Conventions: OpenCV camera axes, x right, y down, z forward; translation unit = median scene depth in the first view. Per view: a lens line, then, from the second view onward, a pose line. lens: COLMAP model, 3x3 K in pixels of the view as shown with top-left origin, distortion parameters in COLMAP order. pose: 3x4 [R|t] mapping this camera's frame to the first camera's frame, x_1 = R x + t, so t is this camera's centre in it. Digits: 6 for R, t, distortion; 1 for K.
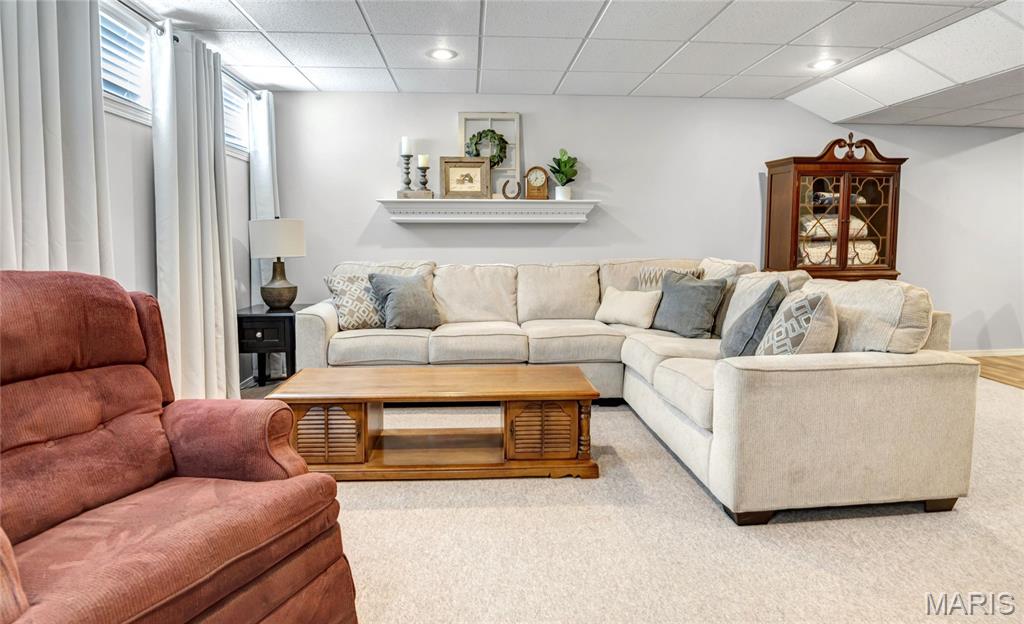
lens RADIAL K [[528.9, 0, 508.8], [0, 528.9, 312.8], [0, 0, 1]] dist [-0.004350, -0.000375]
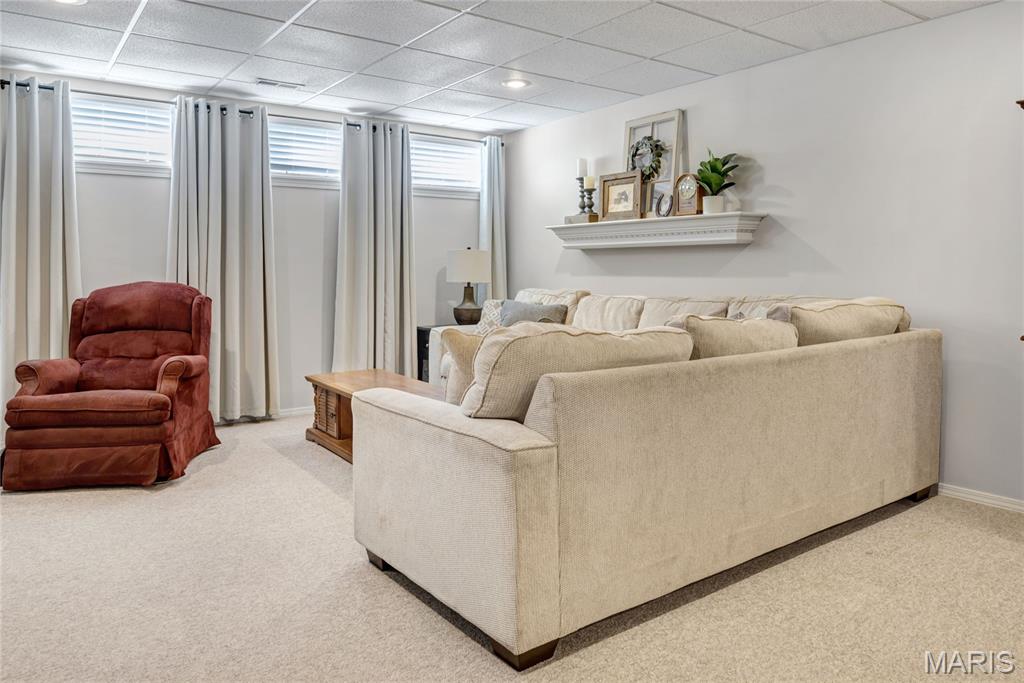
lens RADIAL K [[701.7, 0, 511.6], [0, 701.7, 341.1], [0, 0, 1]] dist [-0.005834, -0.001358]
pose [[0.536613, 0.086894, -0.839343, 0.810382], [-0.113568, 0.993071, 0.030202, -0.032405], [0.836151, 0.079116, 0.542763, 0.239373]]
